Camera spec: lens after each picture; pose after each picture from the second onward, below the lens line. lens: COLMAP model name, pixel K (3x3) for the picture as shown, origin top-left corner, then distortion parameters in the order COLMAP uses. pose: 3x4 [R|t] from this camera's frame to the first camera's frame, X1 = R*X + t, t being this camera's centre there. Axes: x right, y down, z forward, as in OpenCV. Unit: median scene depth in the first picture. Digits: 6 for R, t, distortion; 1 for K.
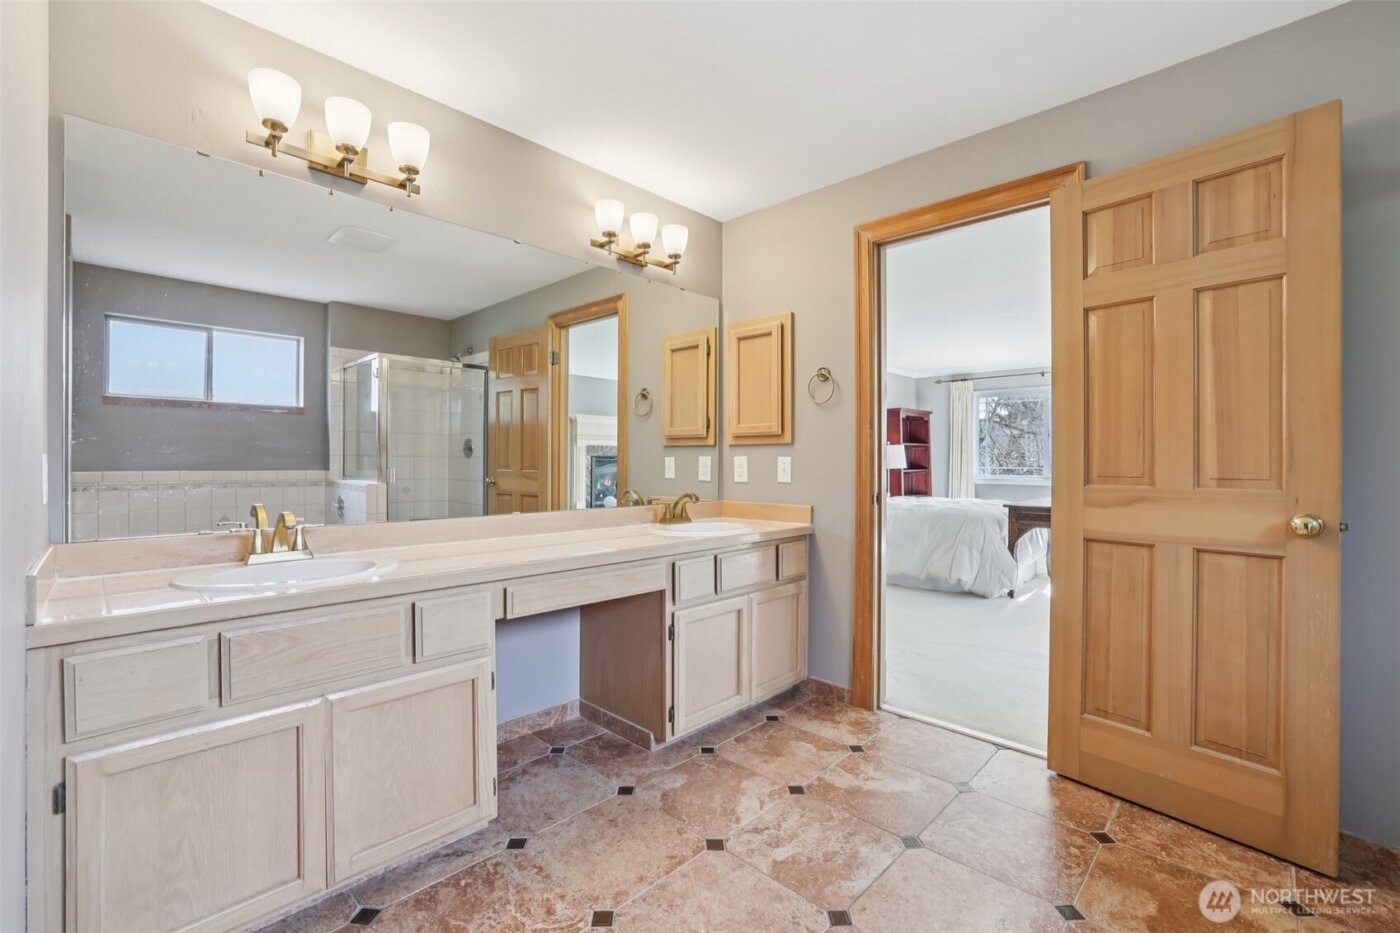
lens RADIAL K [[603.8, 0, 705.4], [0, 603.8, 466.5], [0, 0, 1]] dist [-0.008418, 0.000363]
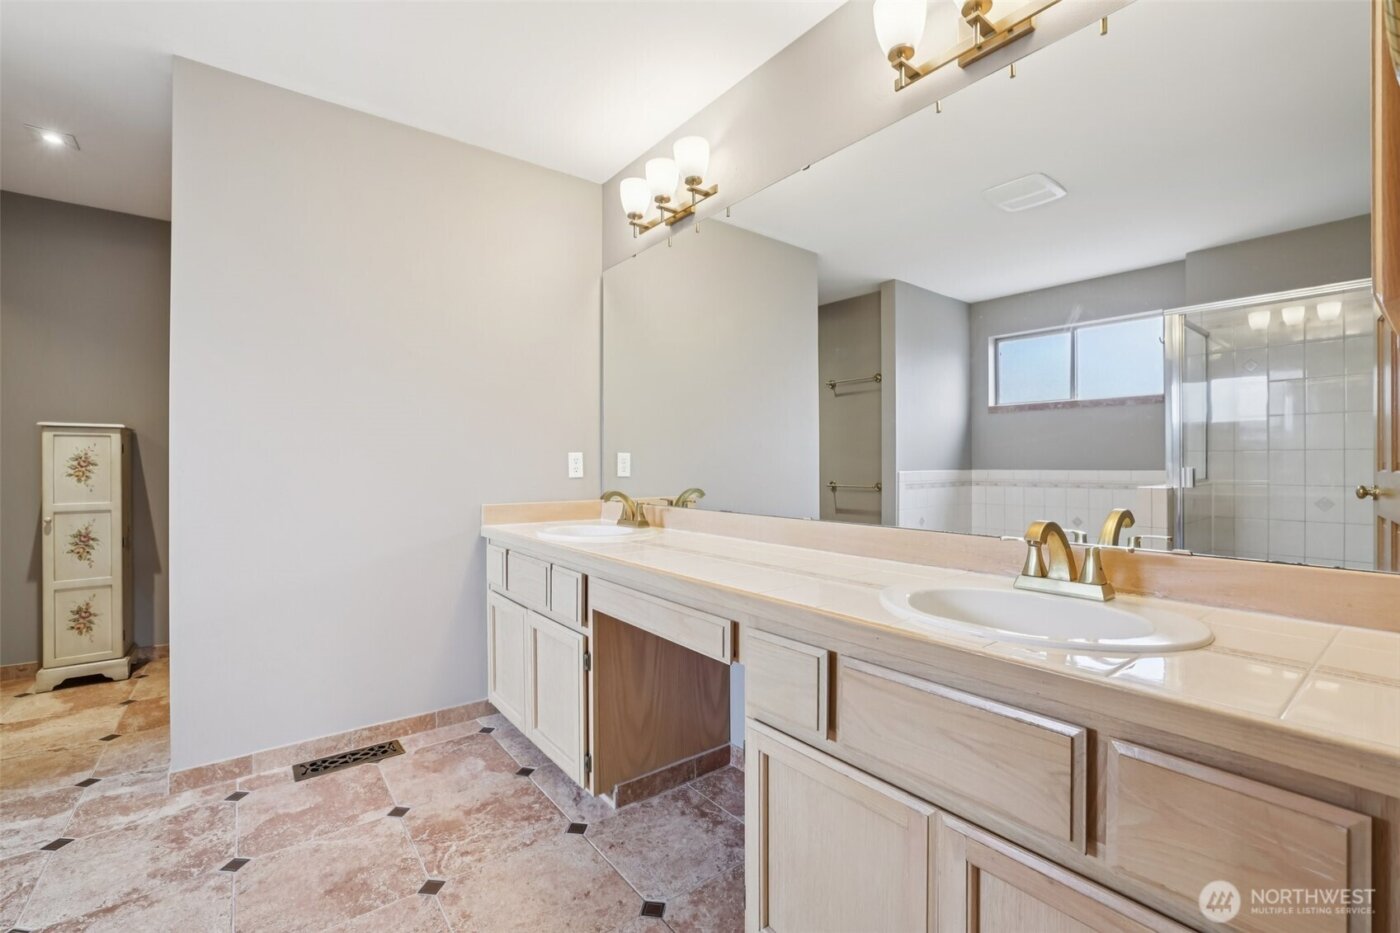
lens RADIAL K [[614.1, 0, 698.1], [0, 614.1, 460.4], [0, 0, 1]] dist [-0.002506, -0.000039]
pose [[-0.160957, -0.007836, -0.986930, 0.565739], [-0.009552, 0.999934, -0.006381, 0.006075], [0.986915, 0.008400, -0.161021, 1.124796]]
